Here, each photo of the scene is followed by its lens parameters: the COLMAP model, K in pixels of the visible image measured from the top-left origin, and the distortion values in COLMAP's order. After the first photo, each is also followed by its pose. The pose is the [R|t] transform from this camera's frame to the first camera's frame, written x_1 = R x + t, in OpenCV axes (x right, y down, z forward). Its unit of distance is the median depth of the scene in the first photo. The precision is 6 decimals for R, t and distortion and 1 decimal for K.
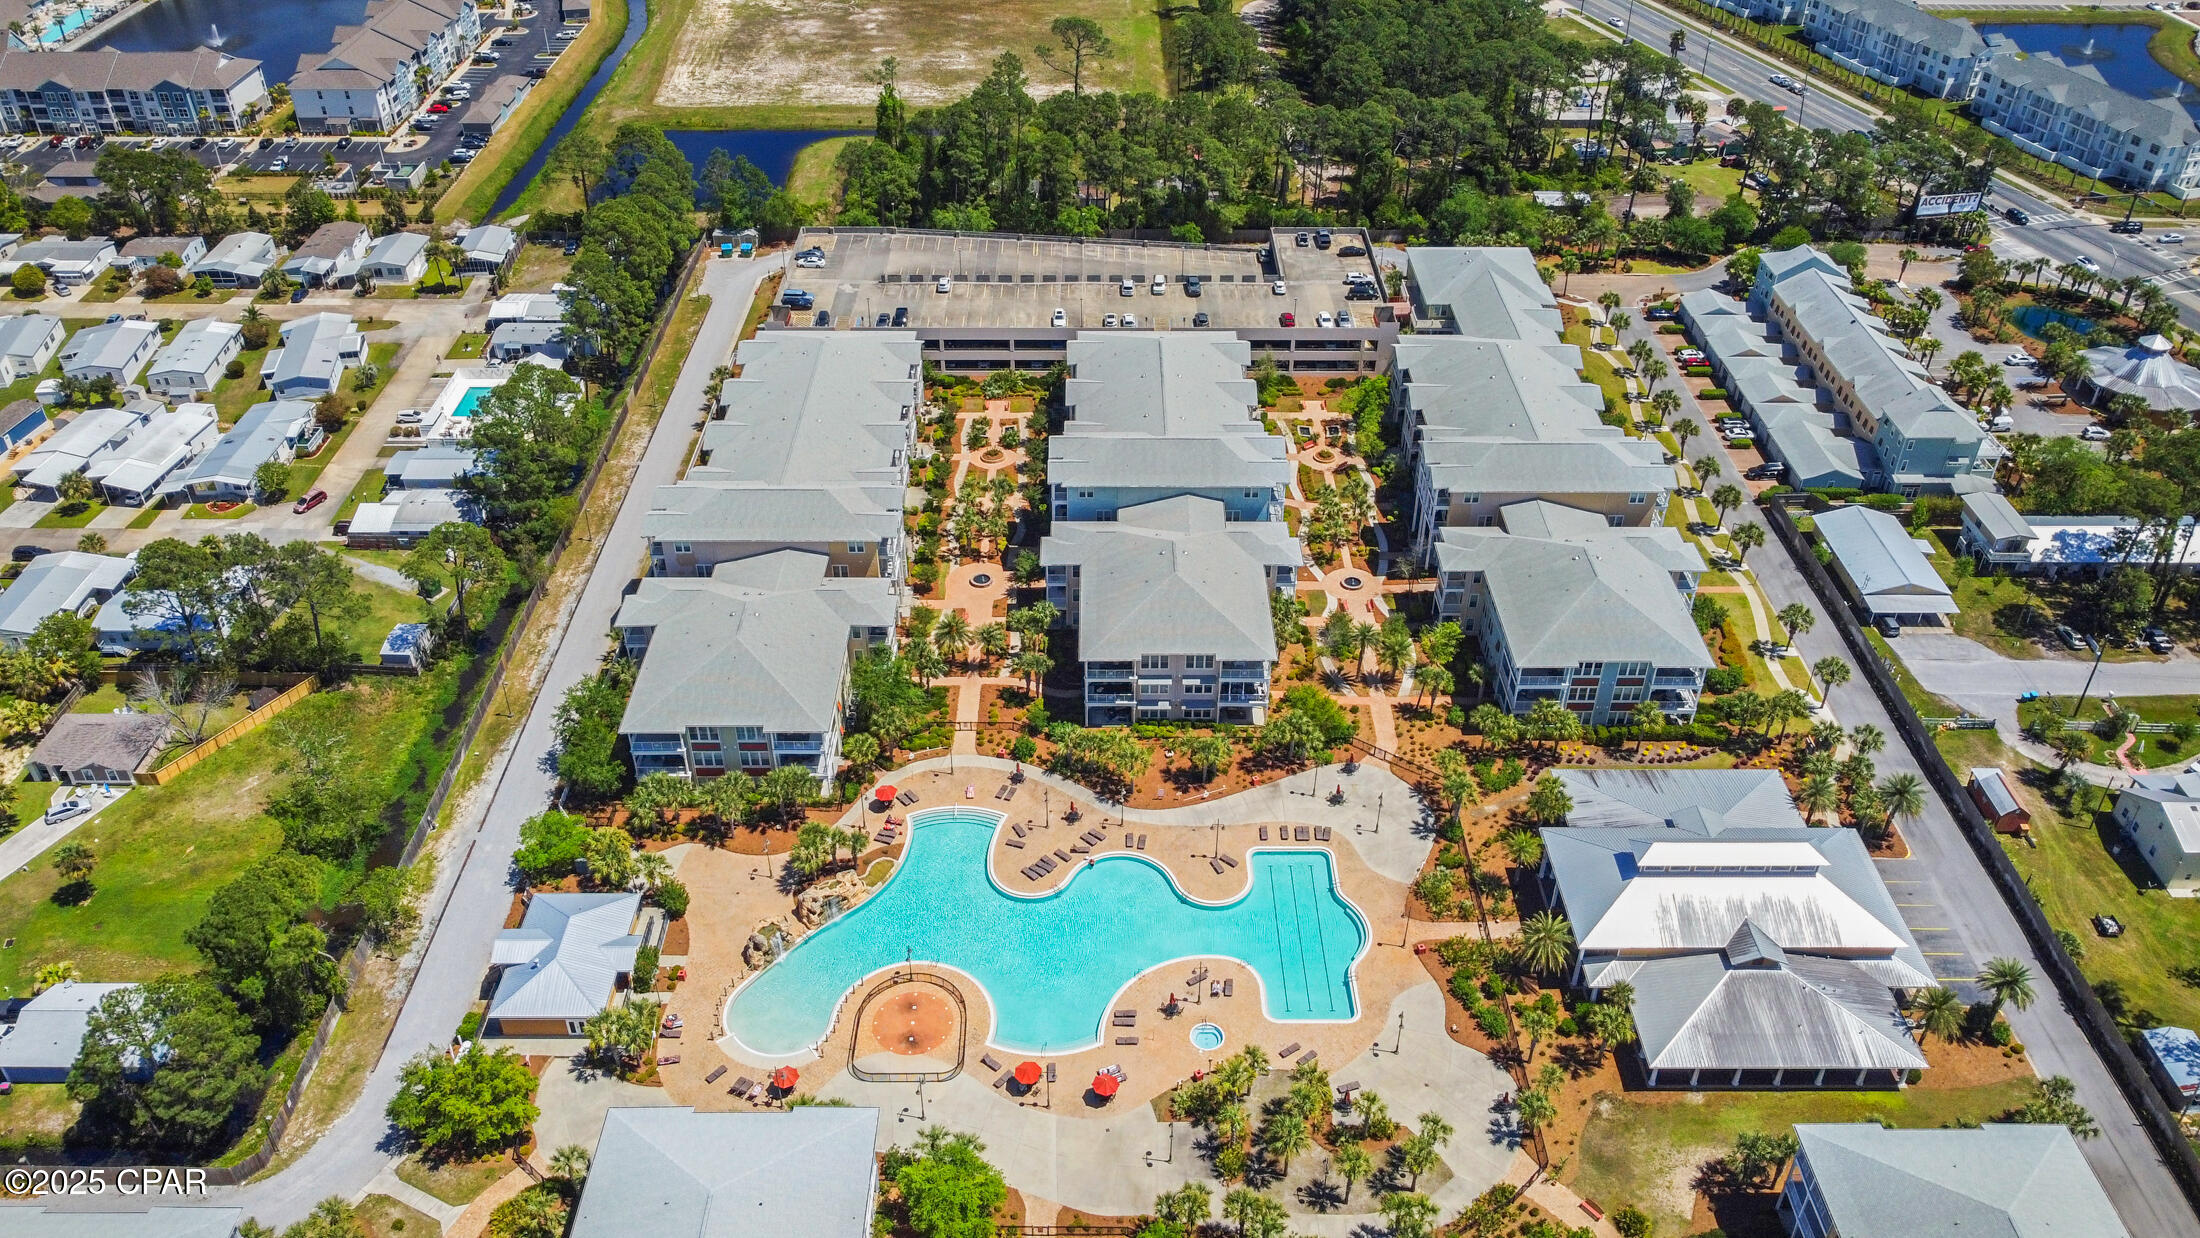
lens RADIAL K [[1642.3, 0, 1100.0], [0, 1642.3, 619.0], [0, 0, 1]] dist [-0.003804, 0.003960]
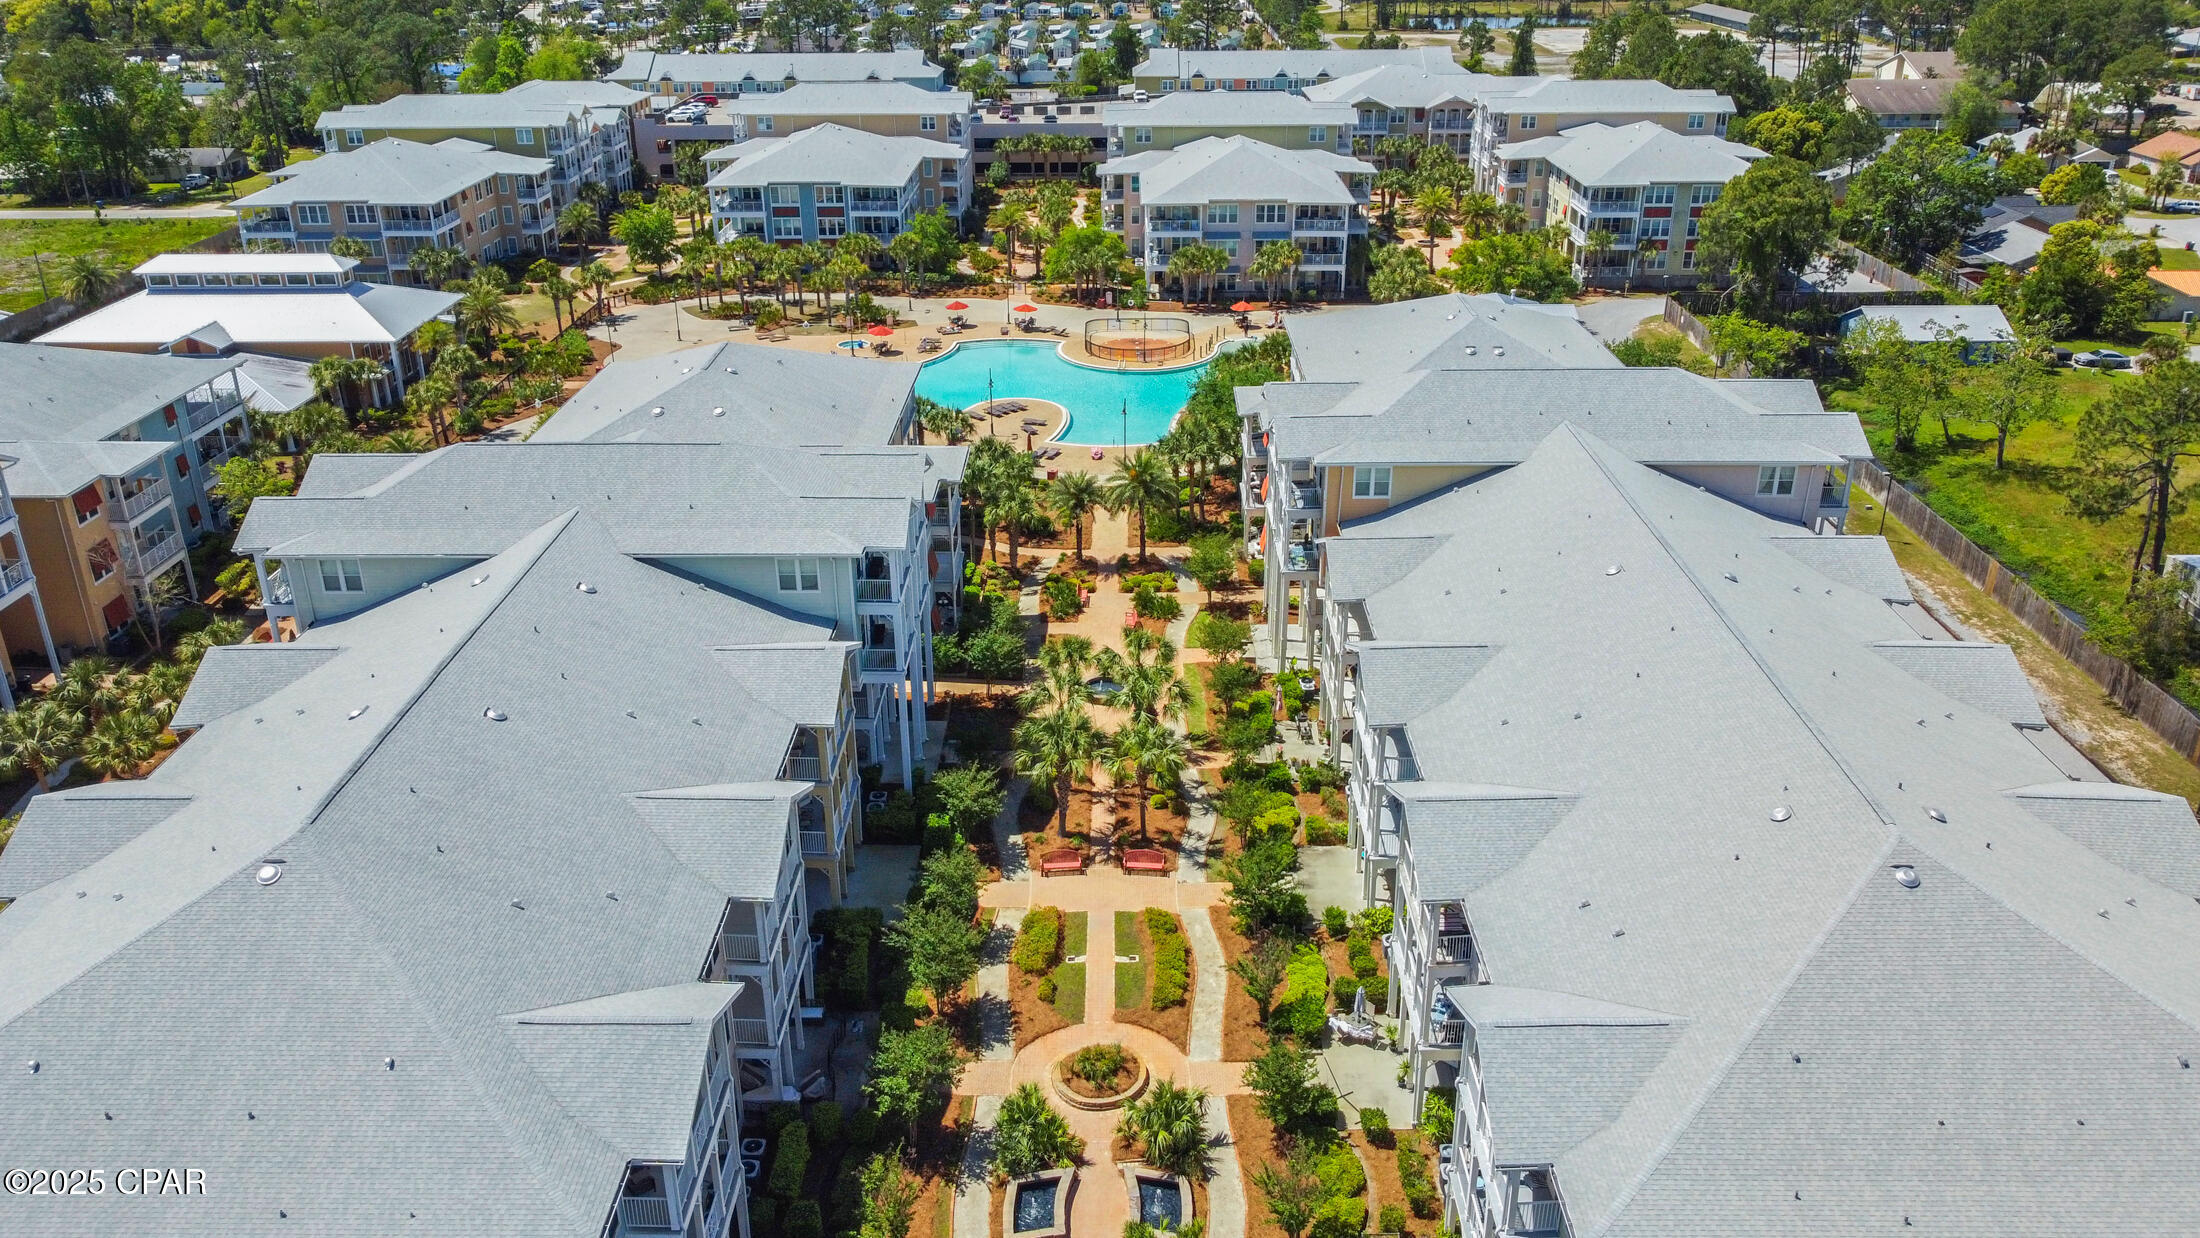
lens RADIAL K [[1664.8, 0, 1100.0], [0, 1664.8, 619.0], [0, 0, 1]] dist [0.001062, -0.004307]
pose [[-0.999845, 0.000885, 0.017575, -0.074240], [0.015628, 0.503836, 0.863658, -0.384347], [-0.008091, 0.863799, -0.503772, 1.133154]]
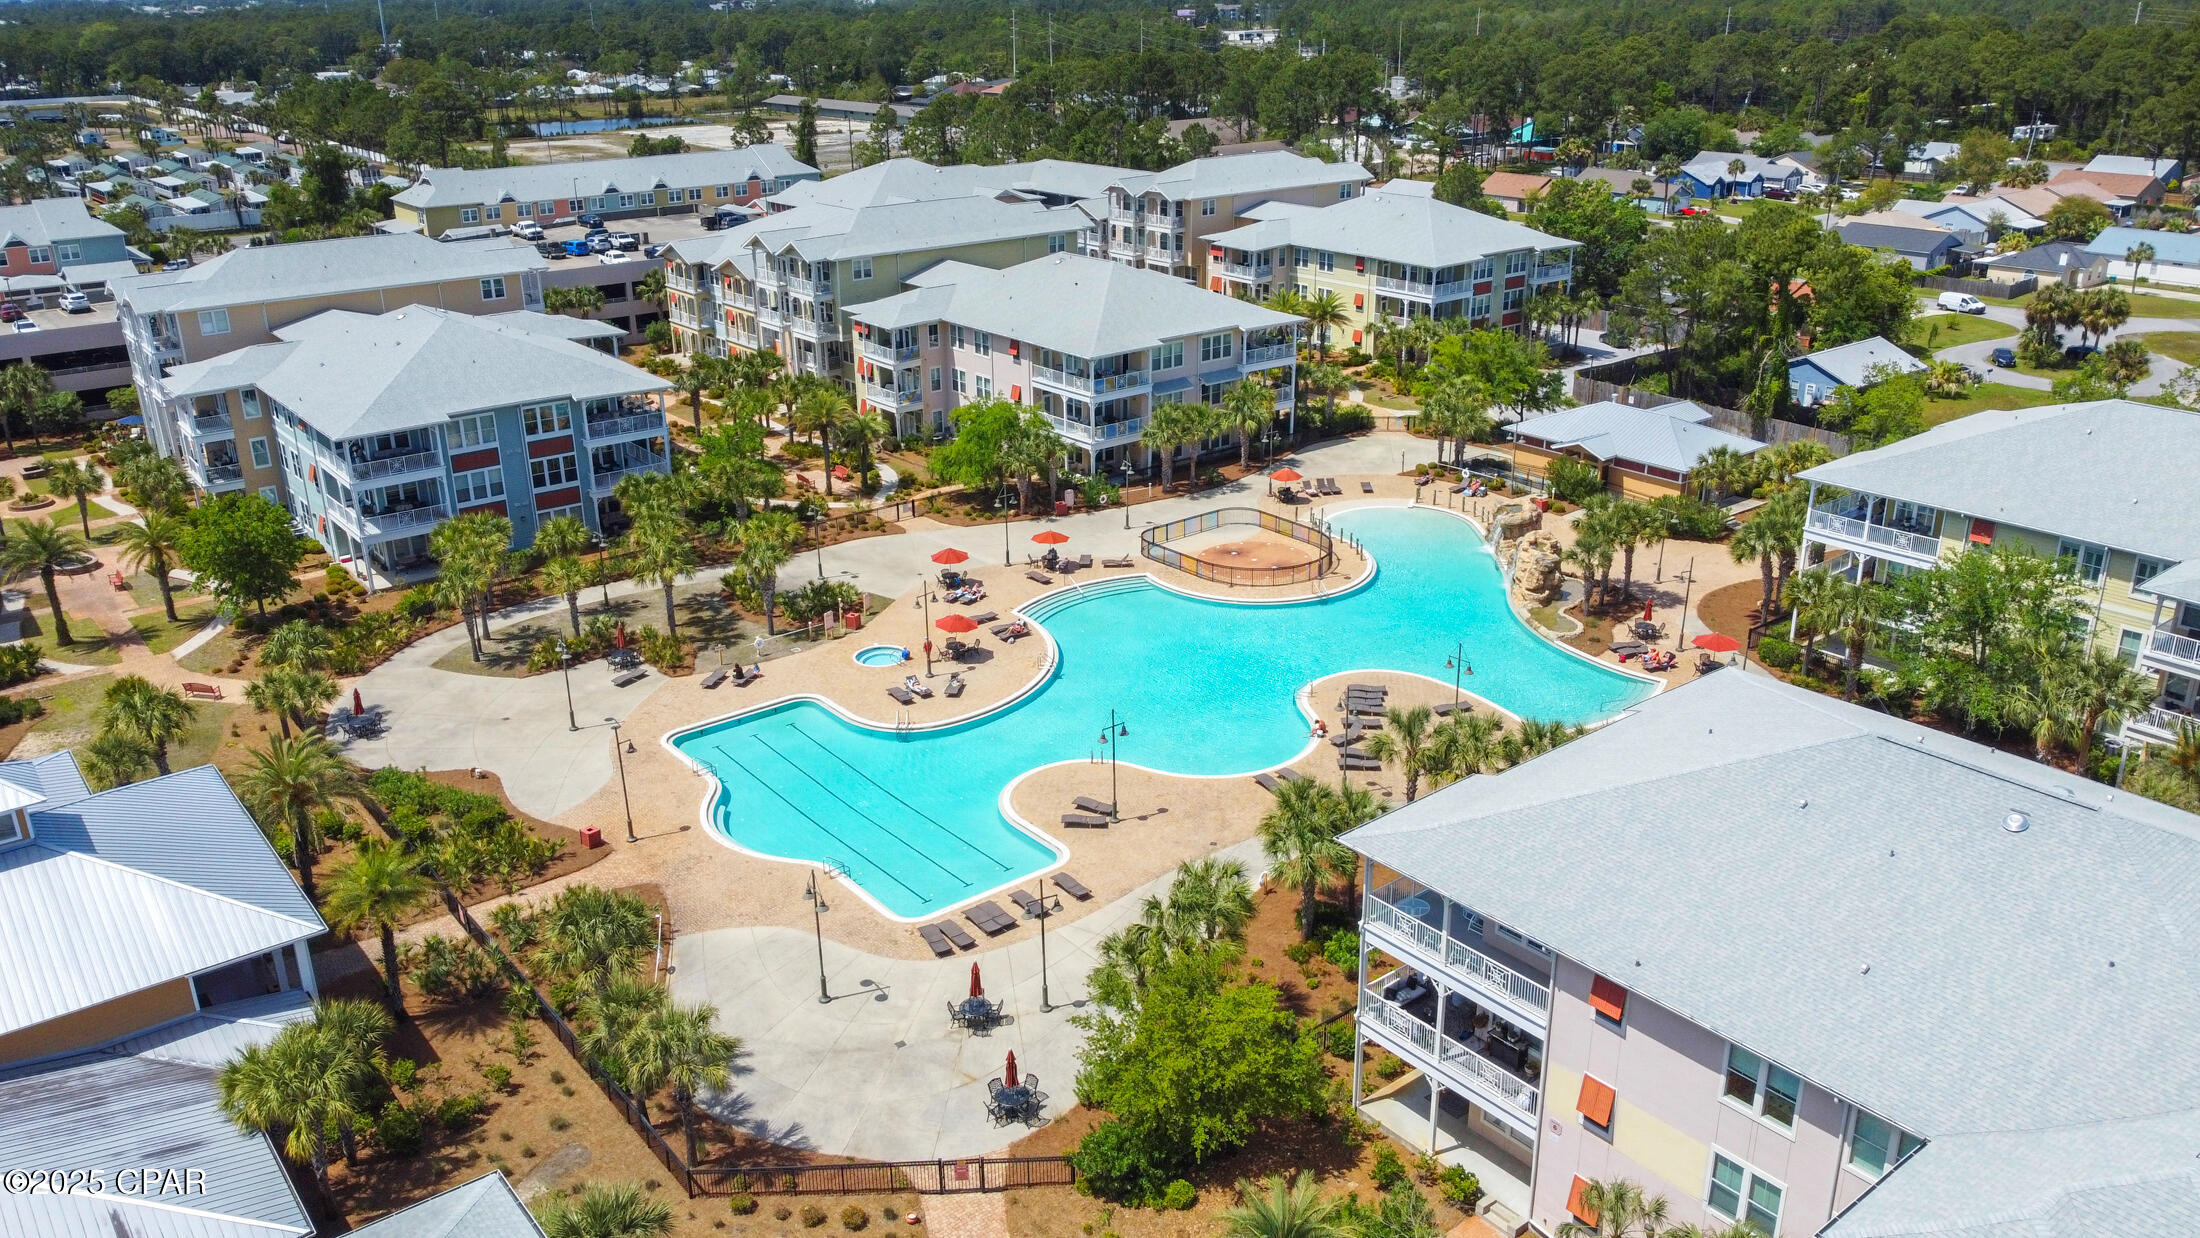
lens RADIAL K [[1664.8, 0, 1100.0], [0, 1664.8, 619.0], [0, 0, 1]] dist [0.001062, -0.004307]
pose [[-0.784289, 0.232696, -0.575102, 0.238801], [-0.351407, 0.597323, 0.720915, -0.154174], [0.511276, 0.767501, -0.386703, 0.854576]]
